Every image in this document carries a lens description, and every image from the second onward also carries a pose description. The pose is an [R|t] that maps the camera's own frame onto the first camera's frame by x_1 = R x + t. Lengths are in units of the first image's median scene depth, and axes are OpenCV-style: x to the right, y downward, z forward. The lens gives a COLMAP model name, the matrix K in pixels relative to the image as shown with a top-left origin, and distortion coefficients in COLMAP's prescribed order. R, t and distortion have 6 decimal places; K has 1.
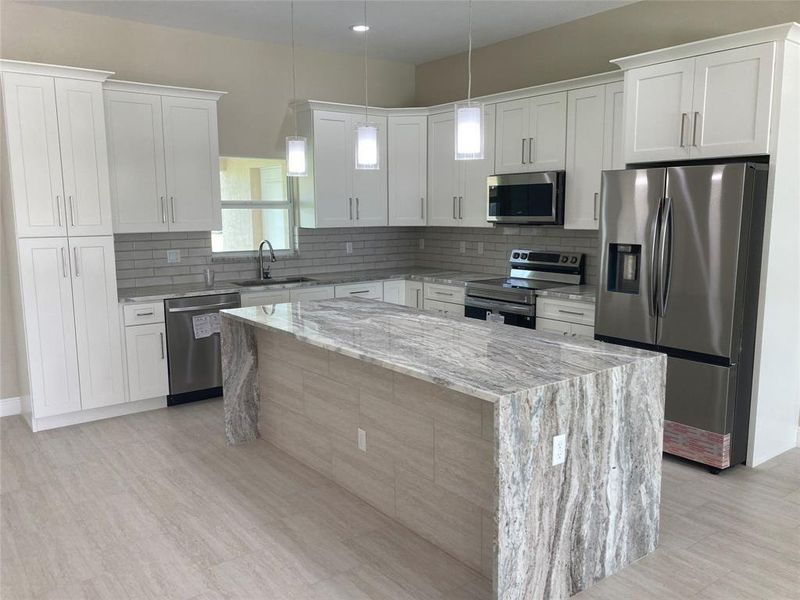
lens RADIAL K [[655.9, 0, 386.9], [0, 655.9, 300.8], [0, 0, 1]] dist [0.000612, 0.000156]
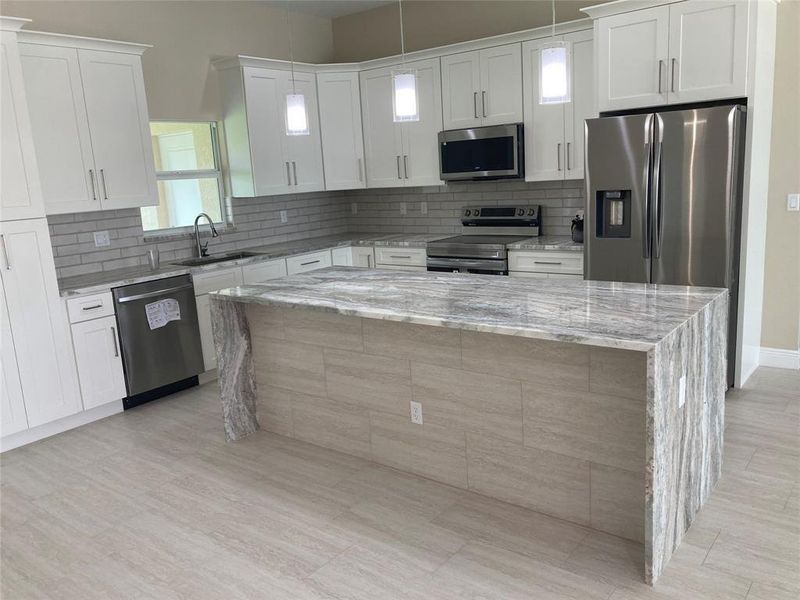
lens RADIAL K [[655.9, 0, 386.9], [0, 655.9, 300.8], [0, 0, 1]] dist [0.000612, 0.000156]
pose [[0.964346, -0.098593, 0.245593, -0.238310], [0.087055, 0.994547, 0.057428, -0.004603], [-0.249916, -0.034000, 0.967670, 0.086073]]
